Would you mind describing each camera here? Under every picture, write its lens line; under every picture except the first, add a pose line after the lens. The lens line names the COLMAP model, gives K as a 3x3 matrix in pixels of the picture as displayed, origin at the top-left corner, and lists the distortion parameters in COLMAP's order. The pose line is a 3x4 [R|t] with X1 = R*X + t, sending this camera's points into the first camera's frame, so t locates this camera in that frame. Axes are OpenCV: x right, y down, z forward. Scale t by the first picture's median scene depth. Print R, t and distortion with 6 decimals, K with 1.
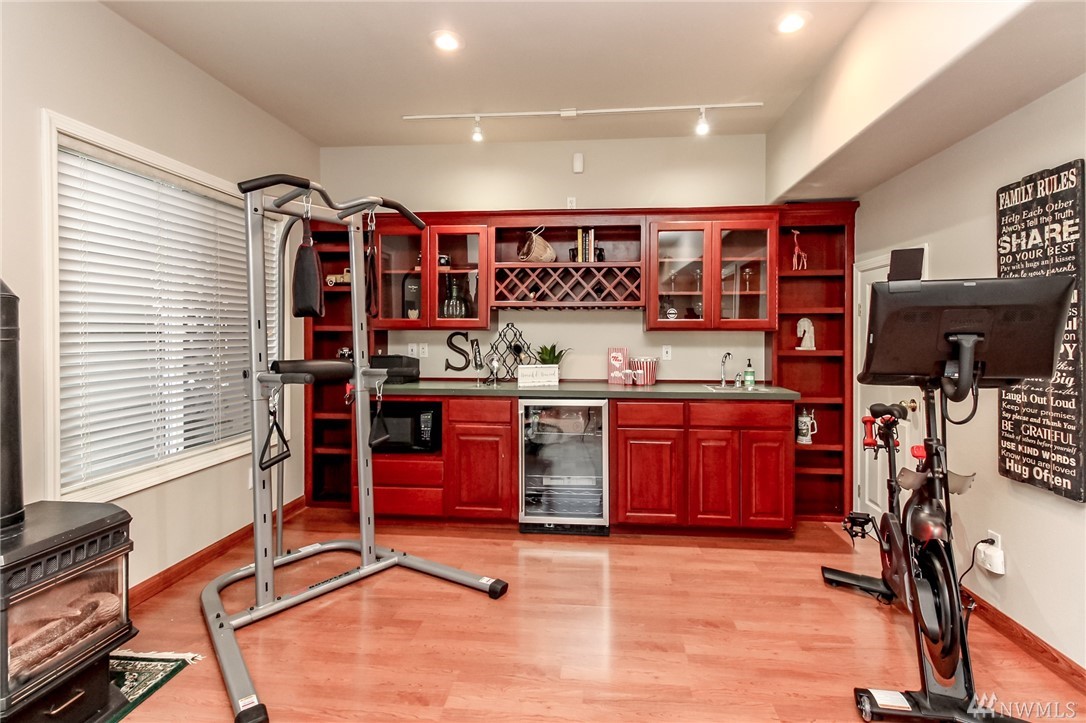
lens RADIAL K [[511.5, 0, 539.2], [0, 511.5, 336.5], [0, 0, 1]] dist [0.002543, -0.005636]
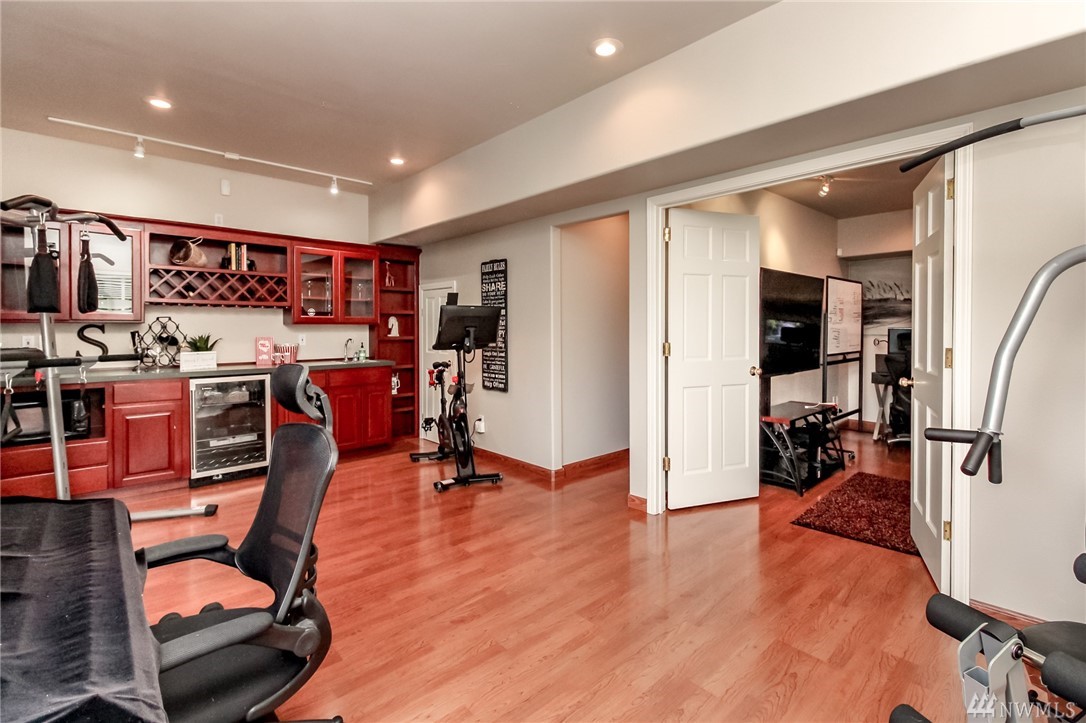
lens RADIAL K [[511.5, 0, 539.2], [0, 511.5, 336.5], [0, 0, 1]] dist [0.002543, -0.005636]
pose [[0.672023, -0.015161, 0.740375, -0.423255], [0.002642, 0.999833, 0.018075, -0.000908], [-0.740526, -0.010191, 0.671951, -0.493957]]
